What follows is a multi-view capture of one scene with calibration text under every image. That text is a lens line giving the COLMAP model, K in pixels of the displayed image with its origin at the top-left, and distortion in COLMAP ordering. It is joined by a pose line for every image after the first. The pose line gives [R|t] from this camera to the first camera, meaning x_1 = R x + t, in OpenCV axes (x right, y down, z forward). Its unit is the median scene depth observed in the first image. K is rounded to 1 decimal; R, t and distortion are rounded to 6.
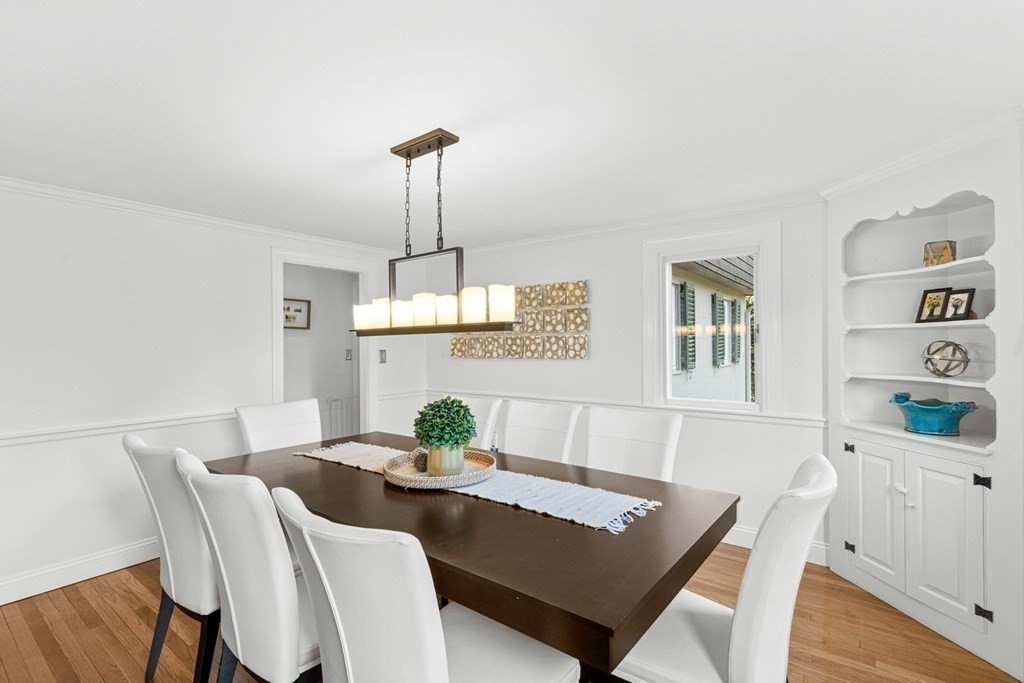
lens RADIAL K [[475.9, 0, 512.0], [0, 475.9, 341.5], [0, 0, 1]] dist [-0.002117, 0.000191]
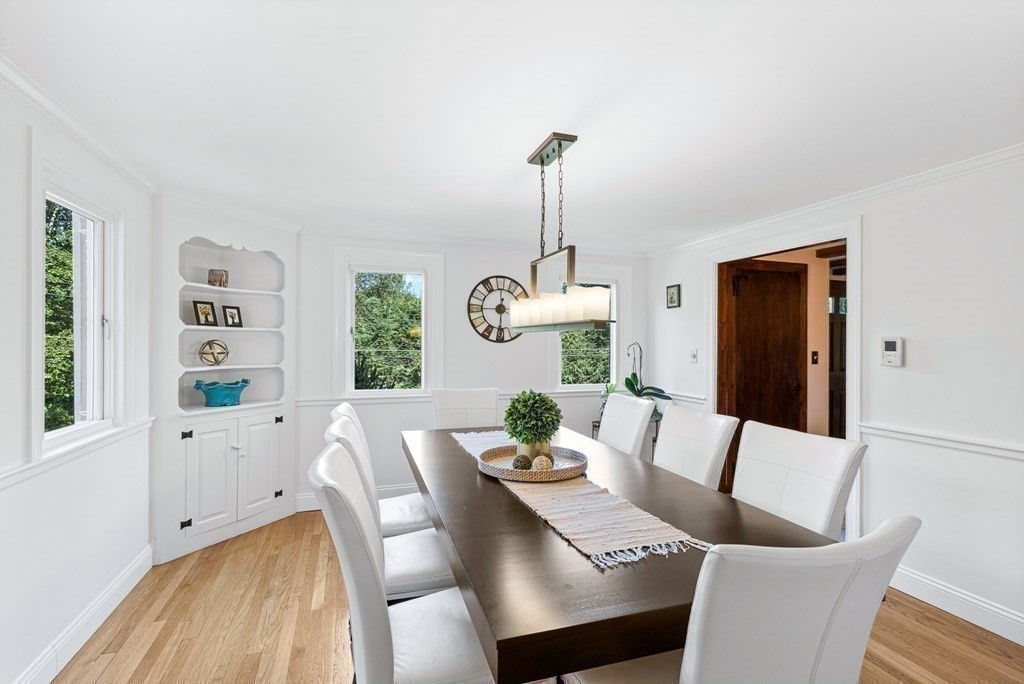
lens RADIAL K [[475.9, 0, 512.0], [0, 475.9, 342.0], [0, 0, 1]] dist [-0.002117, 0.000191]
pose [[-0.827758, 0.005543, 0.561059, -0.614060], [-0.000654, 0.999941, -0.010844, 0.019433], [-0.561086, -0.009343, -0.827705, 1.674119]]
